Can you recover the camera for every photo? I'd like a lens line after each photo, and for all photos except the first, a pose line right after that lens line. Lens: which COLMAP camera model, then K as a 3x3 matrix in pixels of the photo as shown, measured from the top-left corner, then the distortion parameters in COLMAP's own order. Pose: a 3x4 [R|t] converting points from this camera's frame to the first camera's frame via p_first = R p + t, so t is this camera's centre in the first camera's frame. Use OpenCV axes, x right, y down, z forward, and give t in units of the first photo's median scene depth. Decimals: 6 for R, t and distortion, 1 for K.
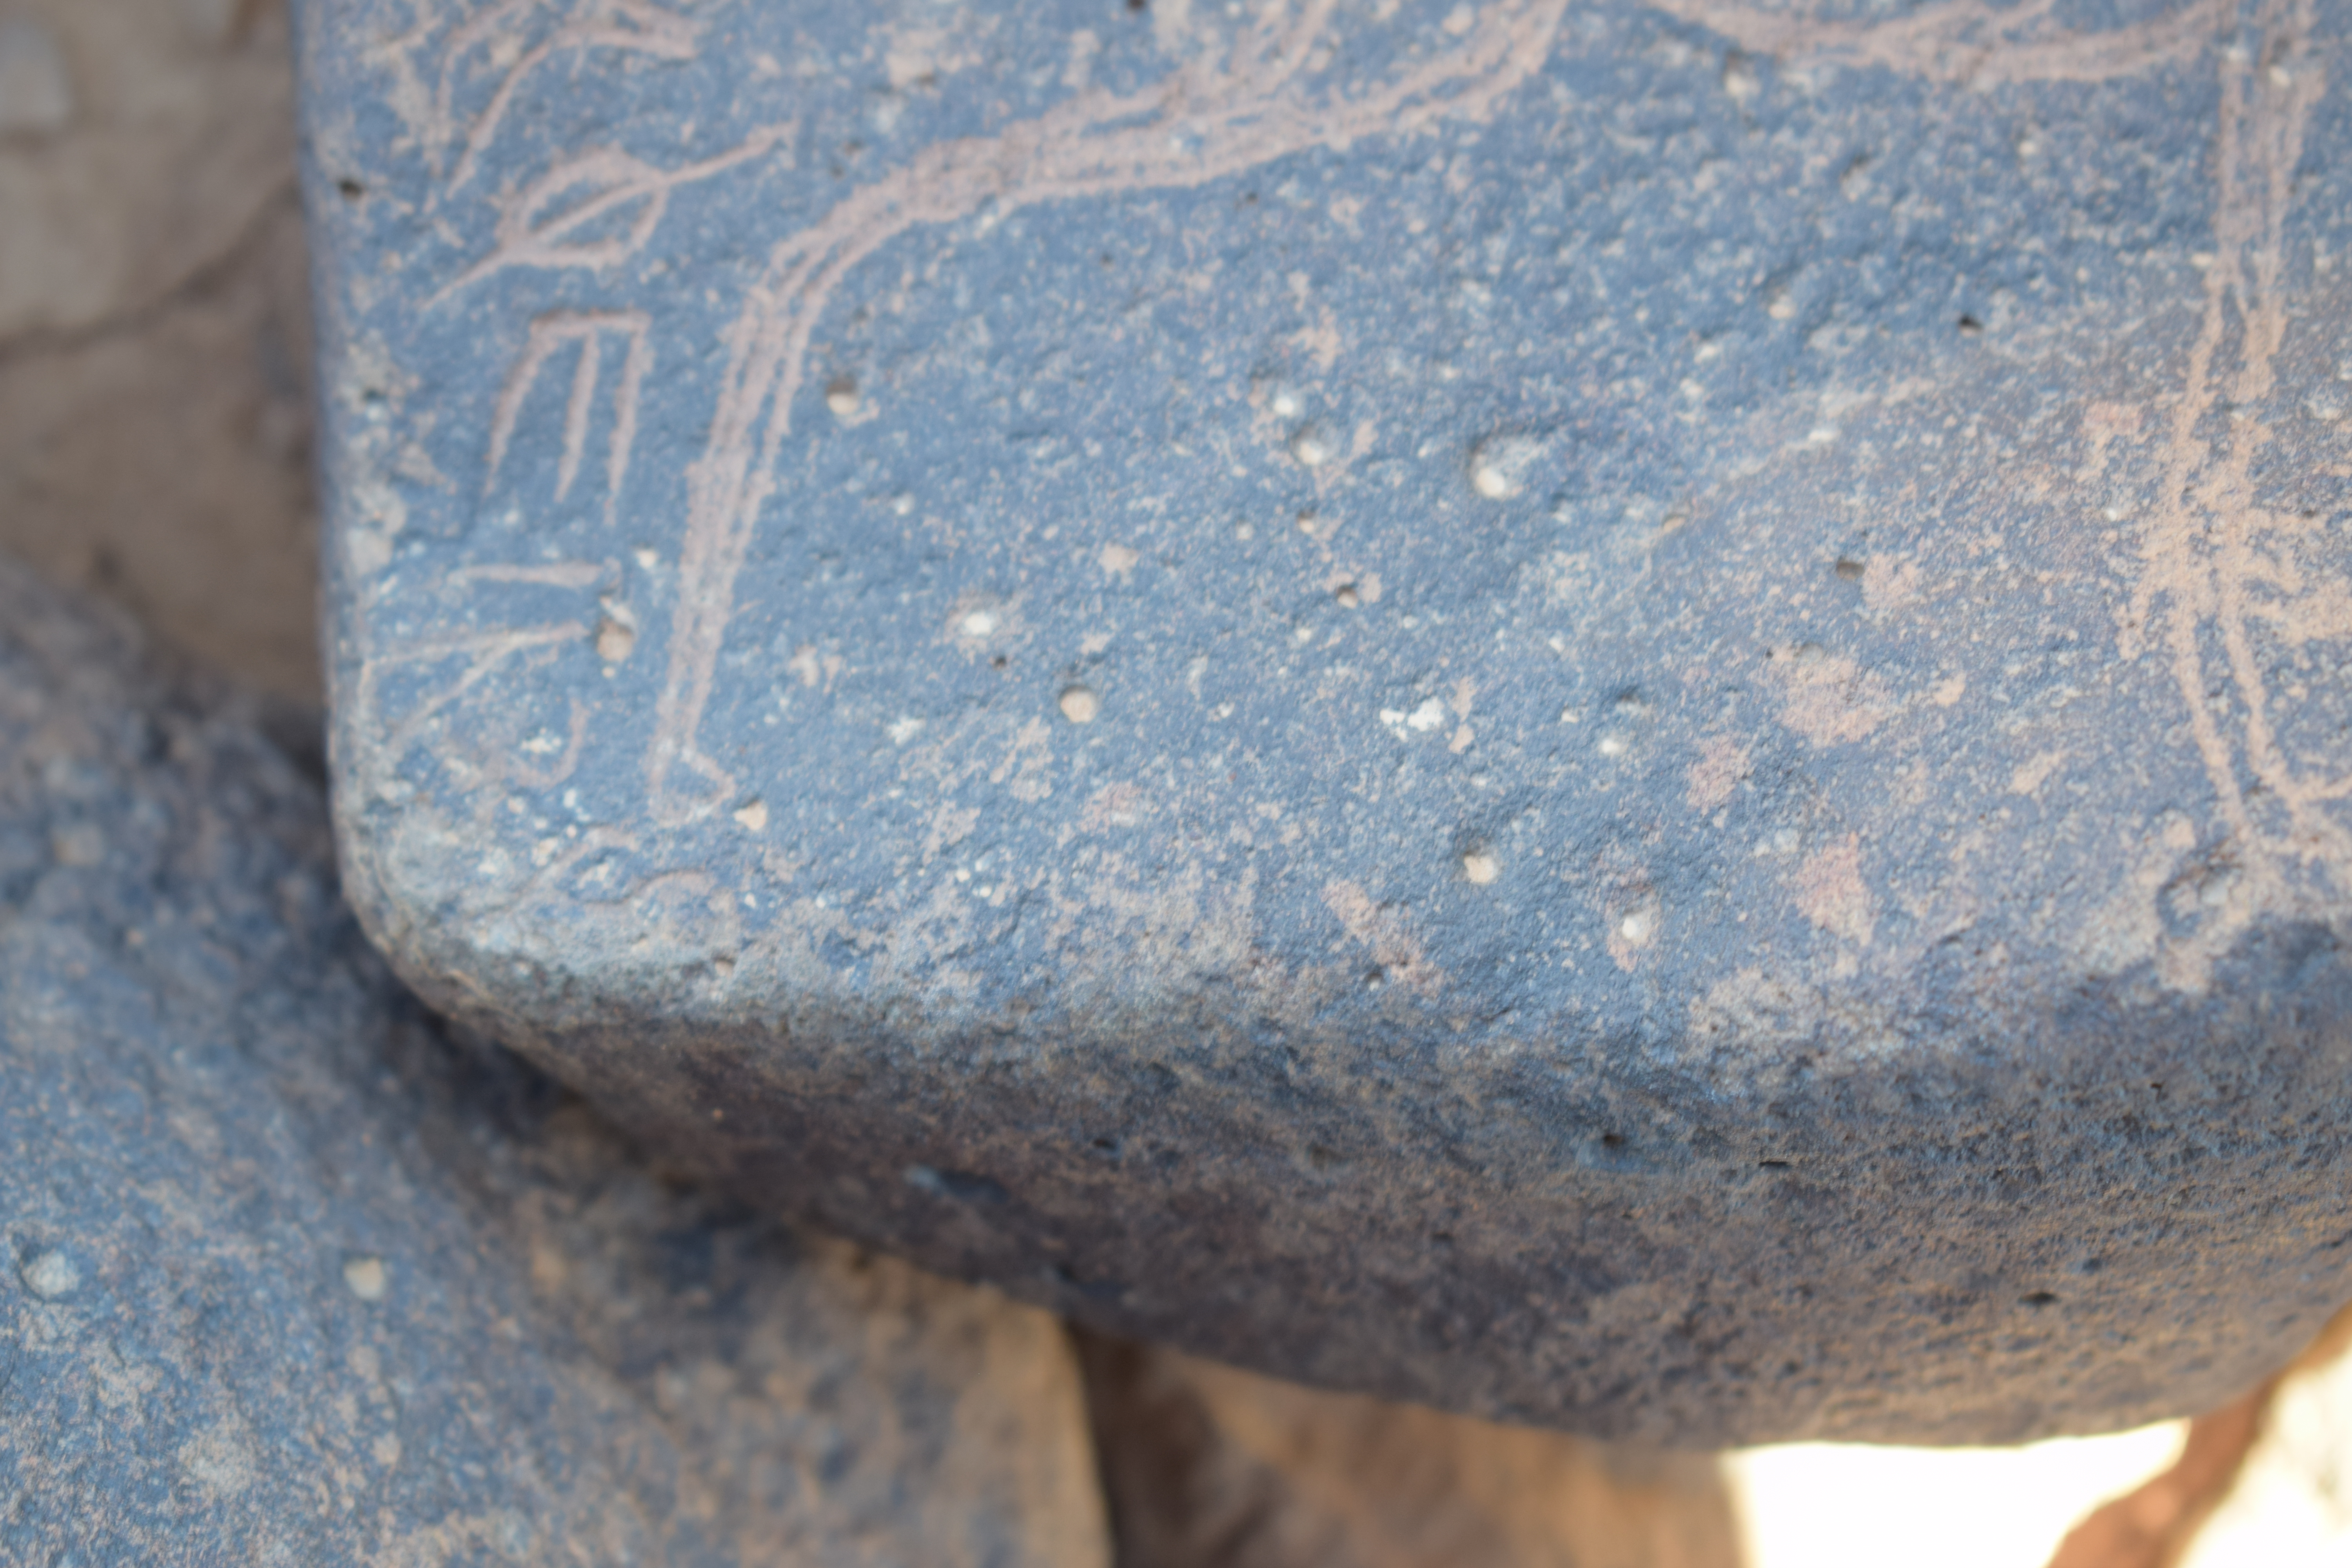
lens RADIAL K [[5380.9, 0, 1174.9], [0, 5380.9, 776.9], [0, 0, 1]] dist [0.059741, 0.113460]
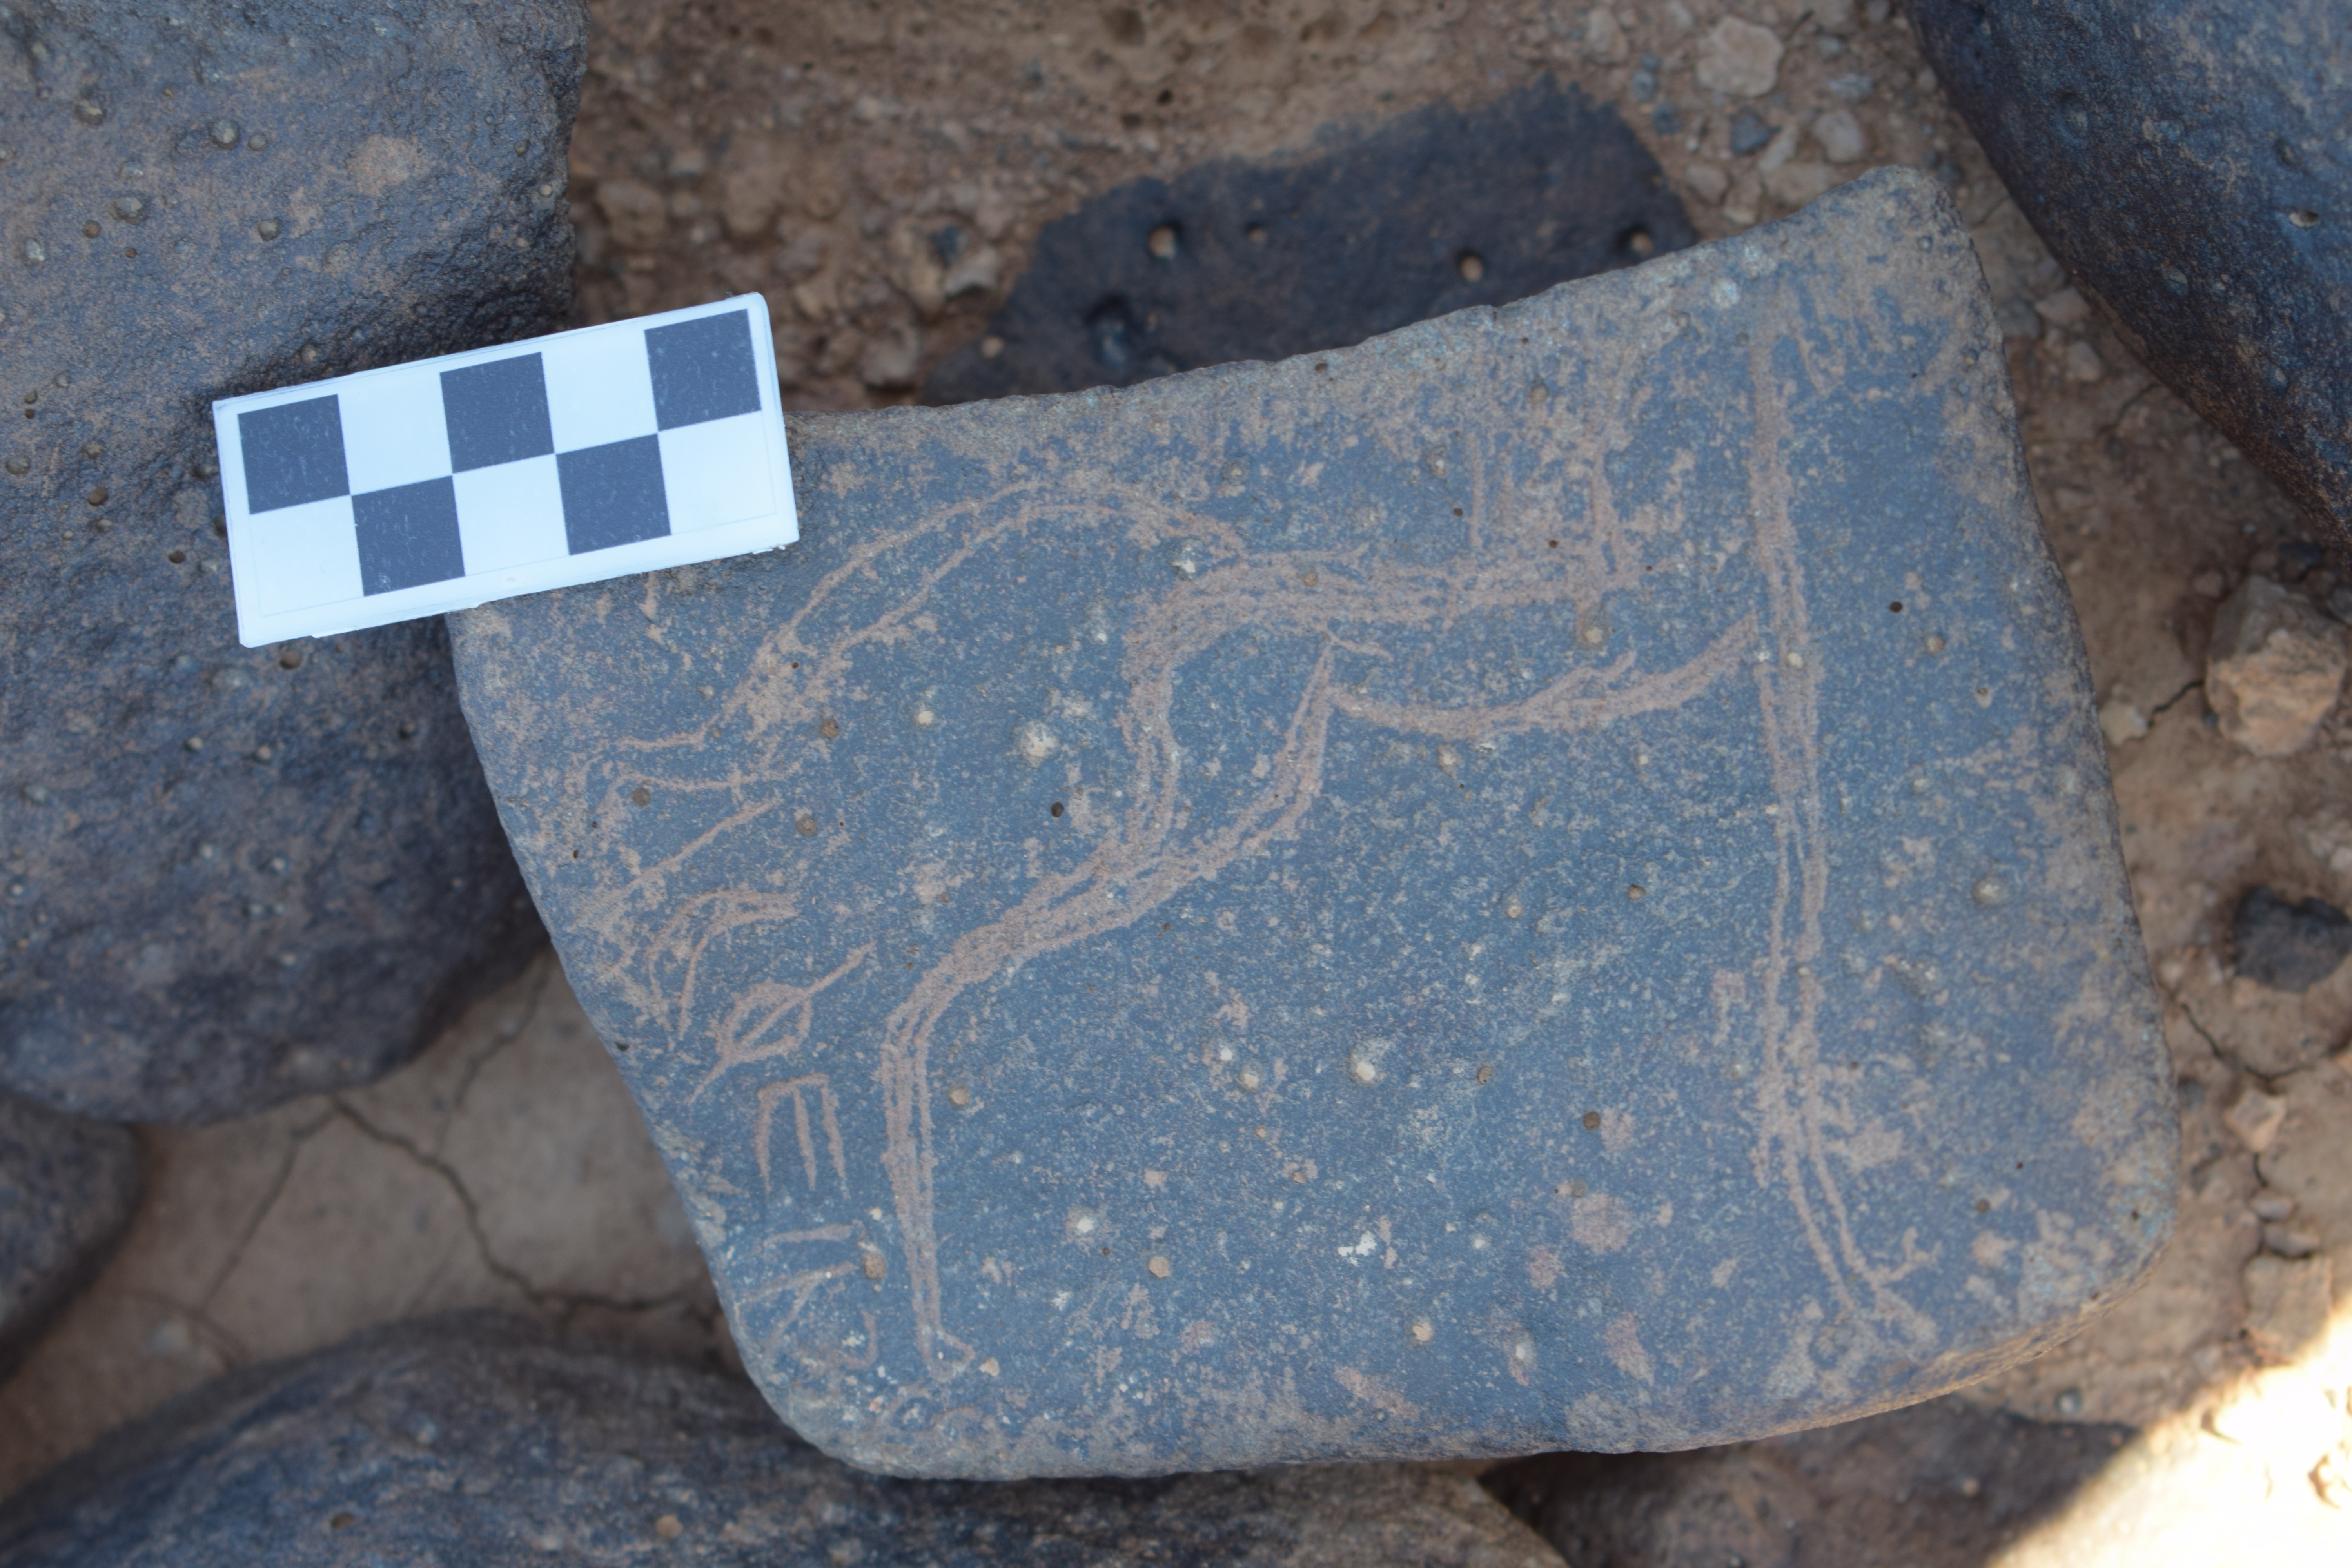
lens RADIAL K [[5588.4, 0, 1176.0], [0, 5588.4, 784.0], [0, 0, 1]] dist [0.072605, -0.382555]
pose [[0.949369, -0.252790, -0.186533, 0.331888], [0.310160, 0.848645, 0.428489, -0.842531], [0.049983, -0.464650, 0.884083, -0.404858]]
